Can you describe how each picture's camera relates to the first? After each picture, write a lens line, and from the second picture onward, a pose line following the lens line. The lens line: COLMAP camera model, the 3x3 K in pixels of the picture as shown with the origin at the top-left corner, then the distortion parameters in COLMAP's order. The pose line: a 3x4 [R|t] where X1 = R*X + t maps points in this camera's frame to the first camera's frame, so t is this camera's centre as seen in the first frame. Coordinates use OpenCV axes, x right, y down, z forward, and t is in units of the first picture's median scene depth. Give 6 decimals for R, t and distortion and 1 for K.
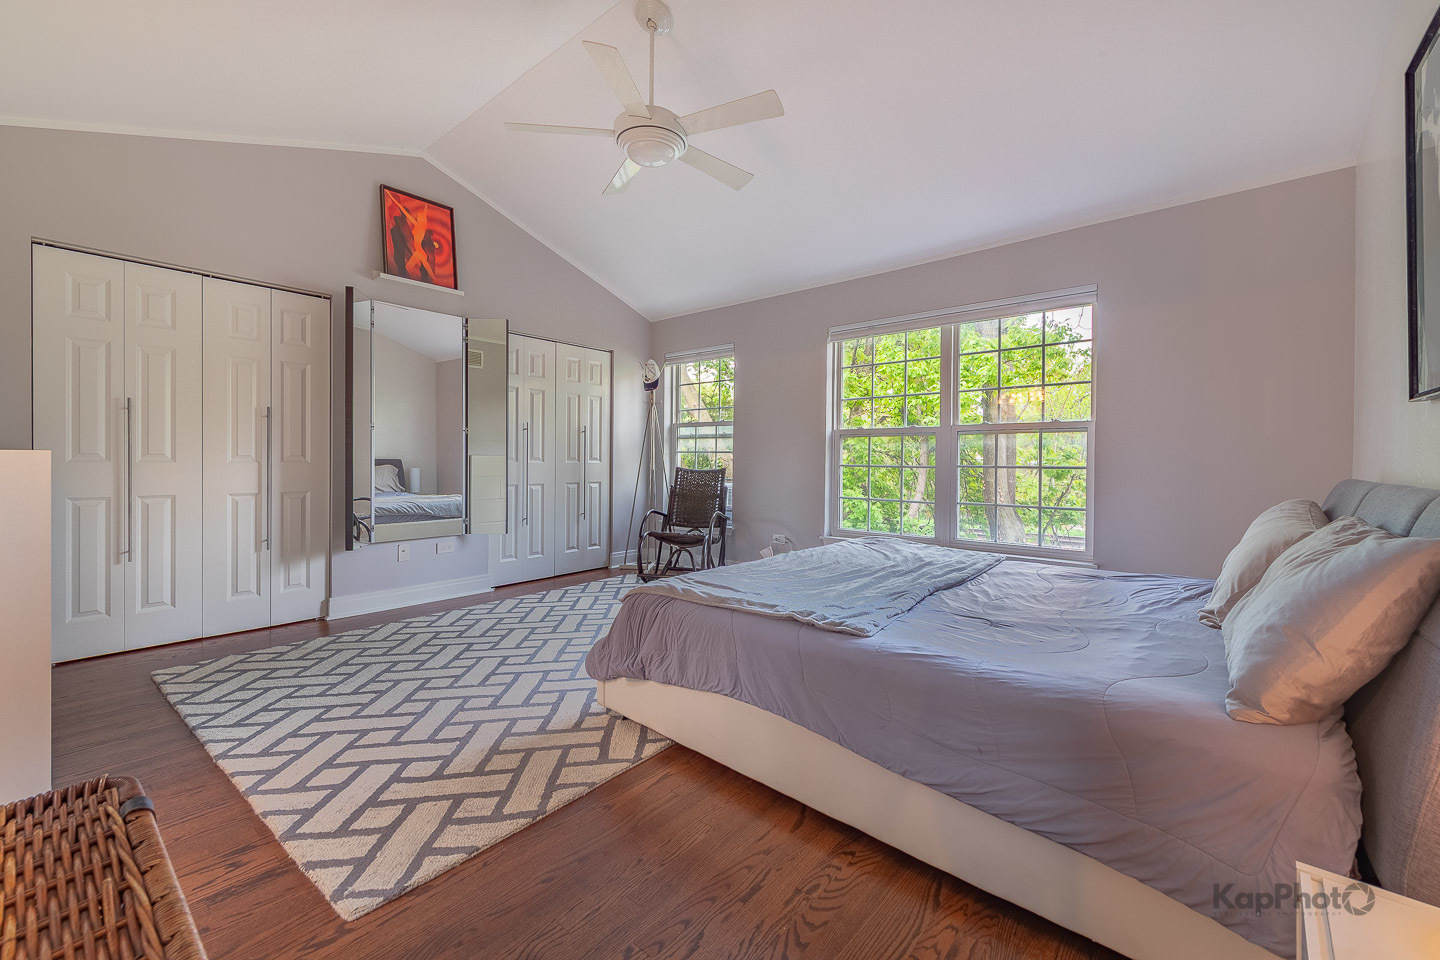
lens RADIAL K [[583.7, 0, 713.9], [0, 583.7, 470.0], [0, 0, 1]] dist [0.002195, -0.000323]
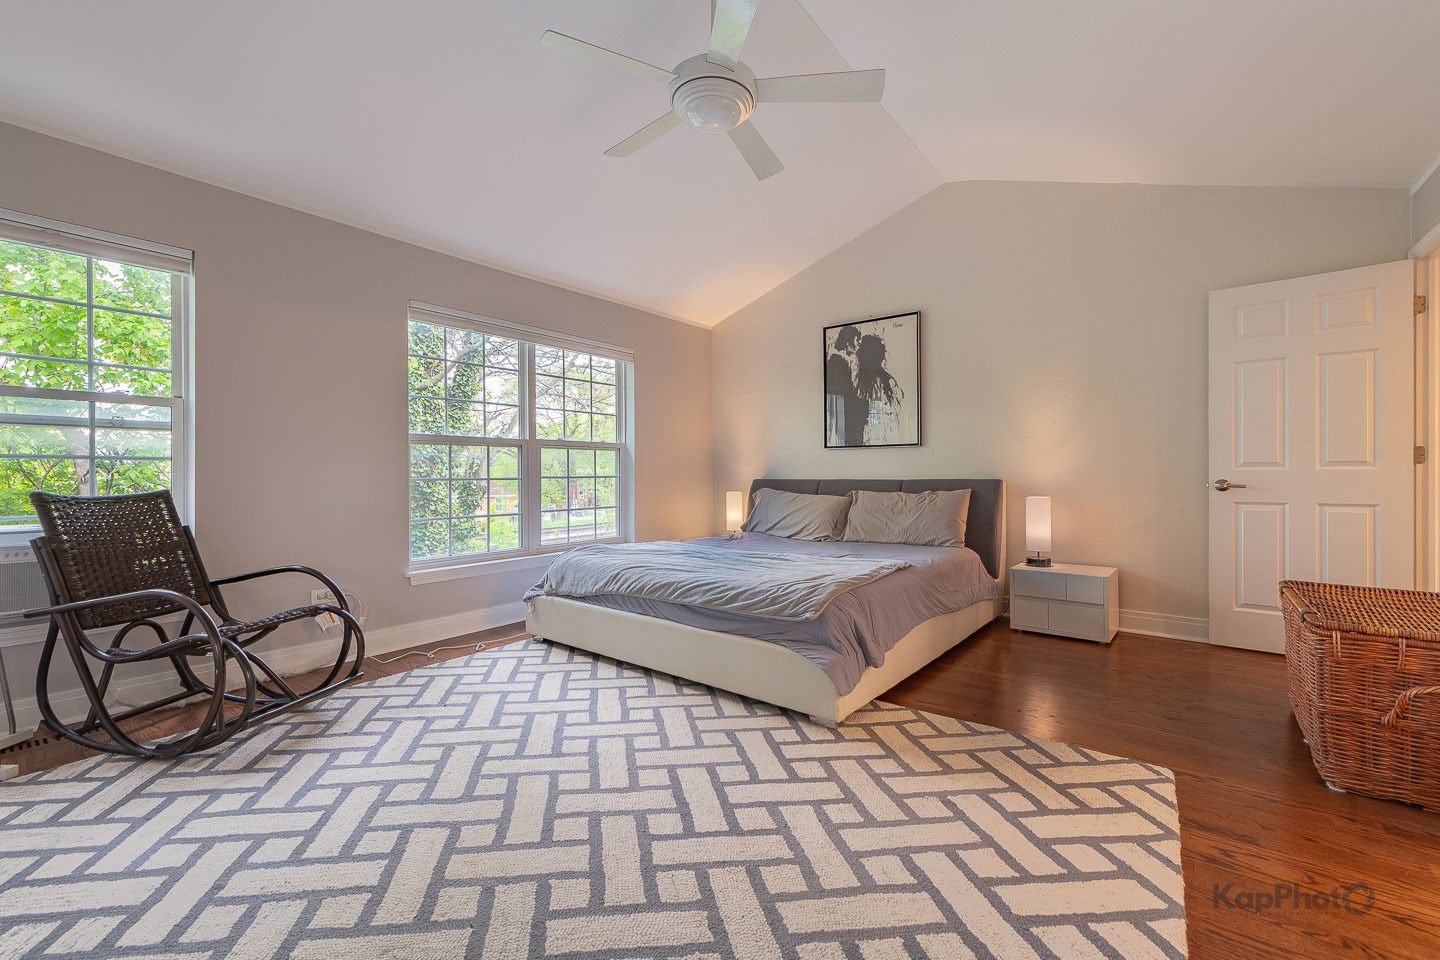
lens RADIAL K [[583.7, 0, 713.9], [0, 583.7, 470.0], [0, 0, 1]] dist [0.002195, -0.000323]
pose [[-0.033451, -0.006623, 0.999418, -0.717648], [0.019239, 0.999788, 0.007269, -0.020964], [-0.999255, 0.019471, -0.033316, 0.757781]]
